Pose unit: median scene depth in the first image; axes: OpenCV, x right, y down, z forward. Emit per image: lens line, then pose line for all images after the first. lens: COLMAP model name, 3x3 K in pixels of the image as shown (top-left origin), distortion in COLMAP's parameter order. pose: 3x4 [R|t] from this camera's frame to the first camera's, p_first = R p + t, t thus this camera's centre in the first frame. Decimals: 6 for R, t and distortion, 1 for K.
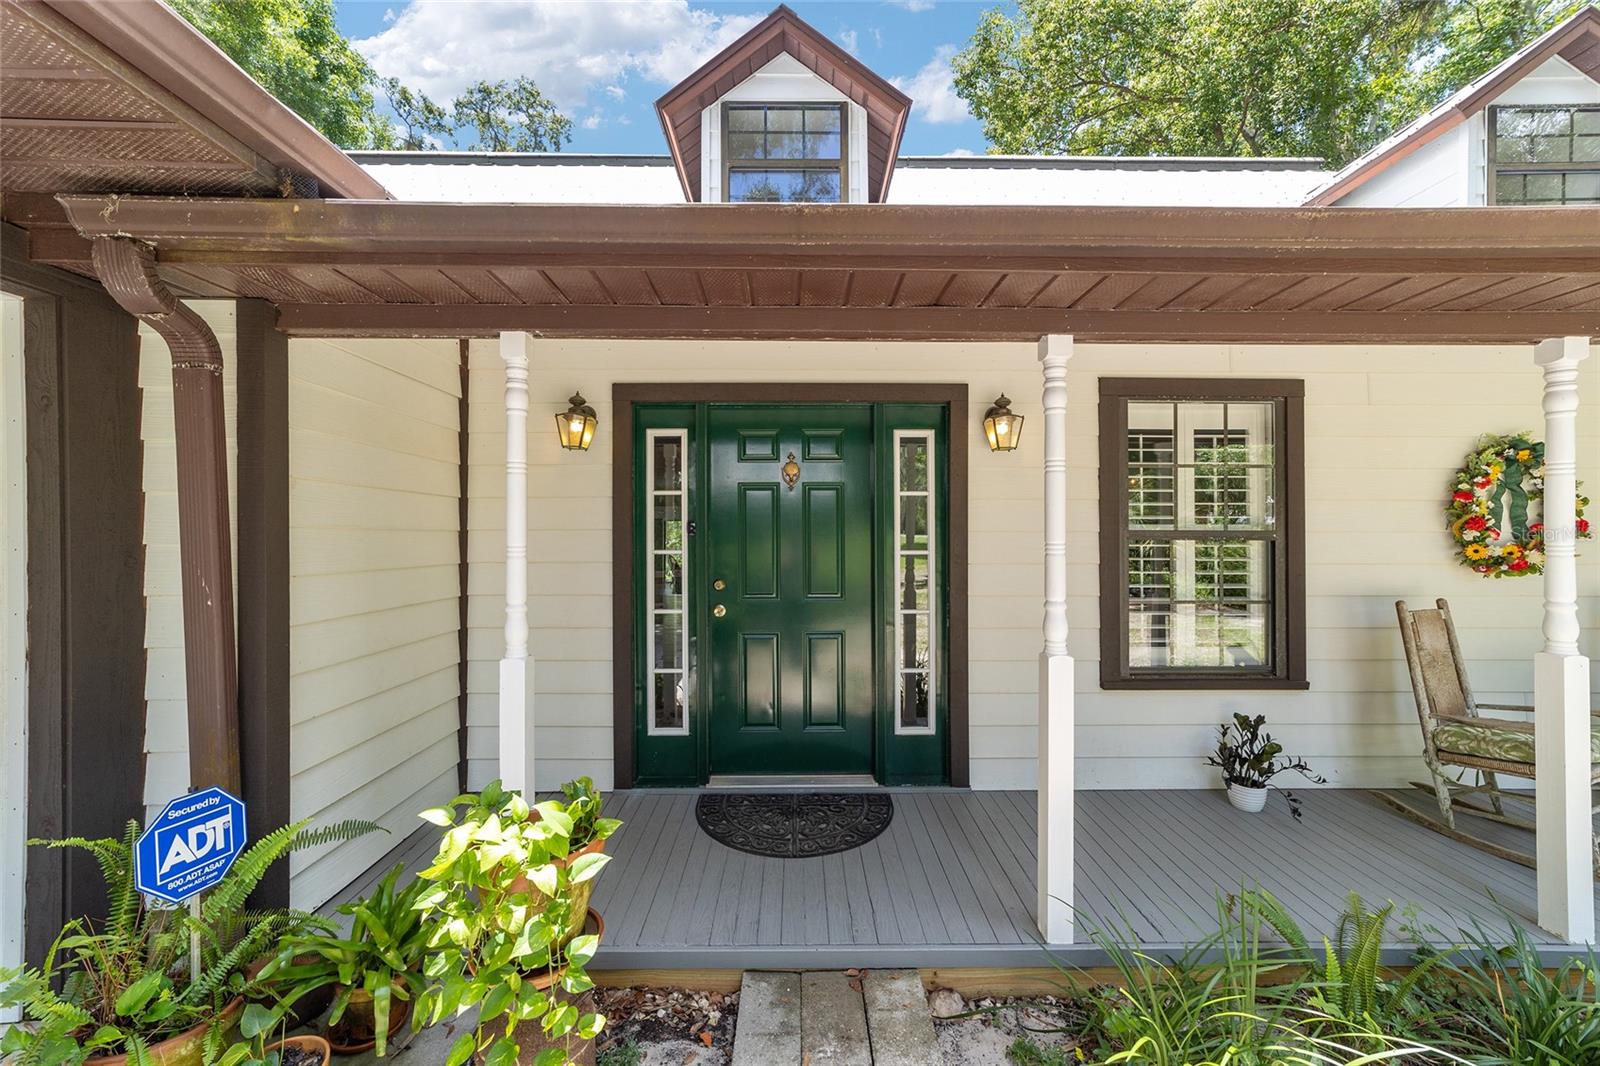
lens RADIAL K [[612.6, 0, 796.5], [0, 612.6, 539.5], [0, 0, 1]] dist [-0.022149, 0.012111]
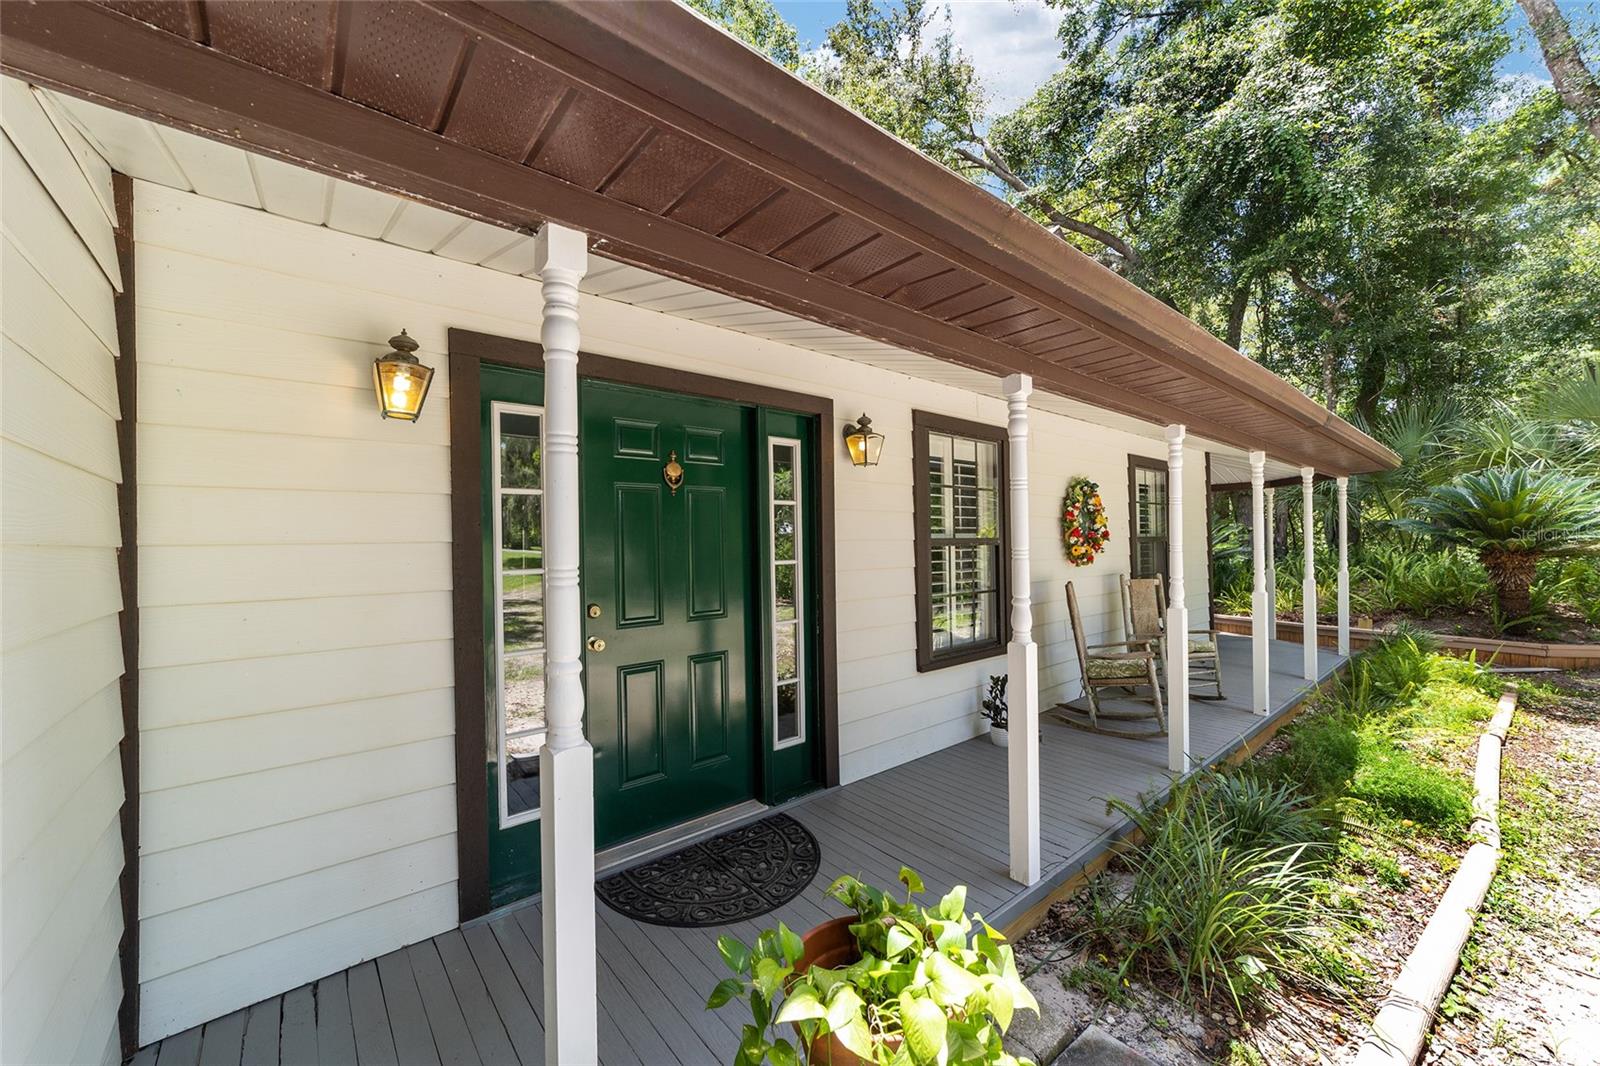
lens RADIAL K [[617.0, 0, 809.0], [0, 617.0, 545.5], [0, 0, 1]] dist [-0.012174, 0.000061]
pose [[0.765311, -0.013413, 0.643521, -0.426656], [0.019101, 0.999816, -0.001876, -0.003072], [-0.643378, 0.013727, 0.765426, 0.216346]]
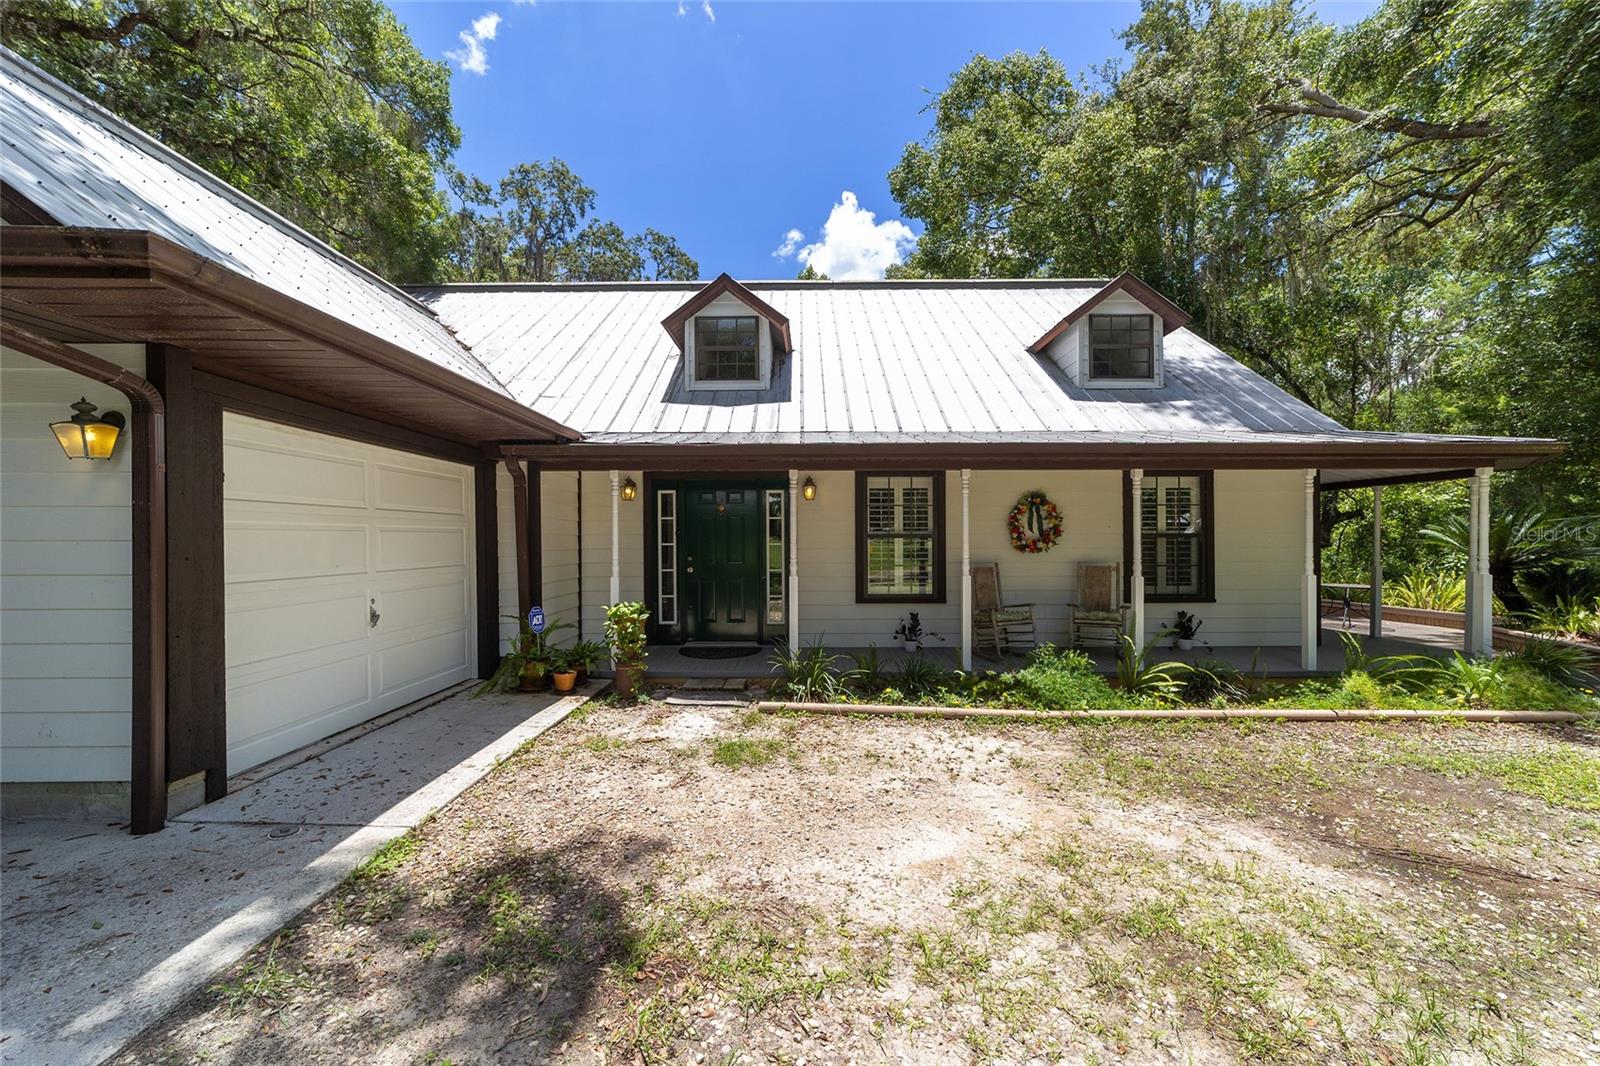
lens RADIAL K [[612.6, 0, 796.5], [0, 612.6, 539.5], [0, 0, 1]] dist [-0.022149, 0.012111]
pose [[0.999822, -0.004033, -0.018419, 0.318277], [0.003992, 0.999989, -0.002271, 0.010169], [0.018428, 0.002197, 0.999828, -1.294343]]
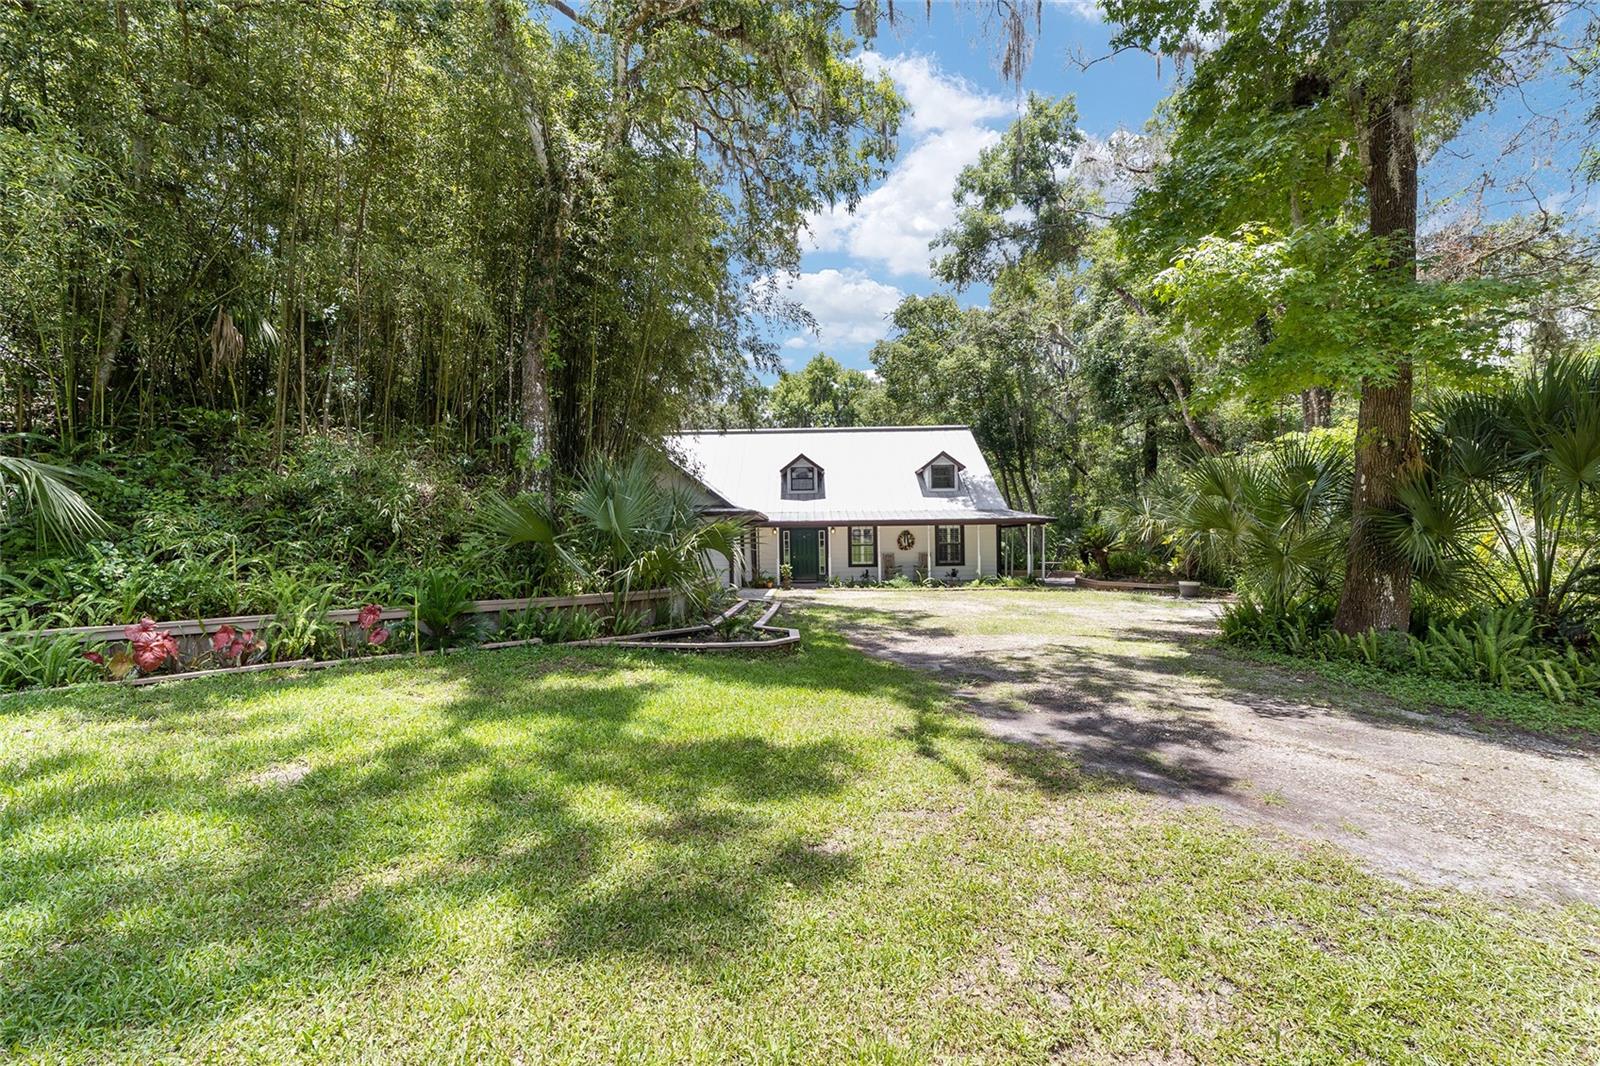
lens RADIAL K [[612.6, 0, 796.5], [0, 612.6, 539.5], [0, 0, 1]] dist [-0.022149, 0.012111]
pose [[0.999638, -0.013368, -0.023342, 0.064285], [0.013219, 0.999891, -0.006537, -0.035353], [0.023427, 0.006226, 0.999706, -6.094329]]
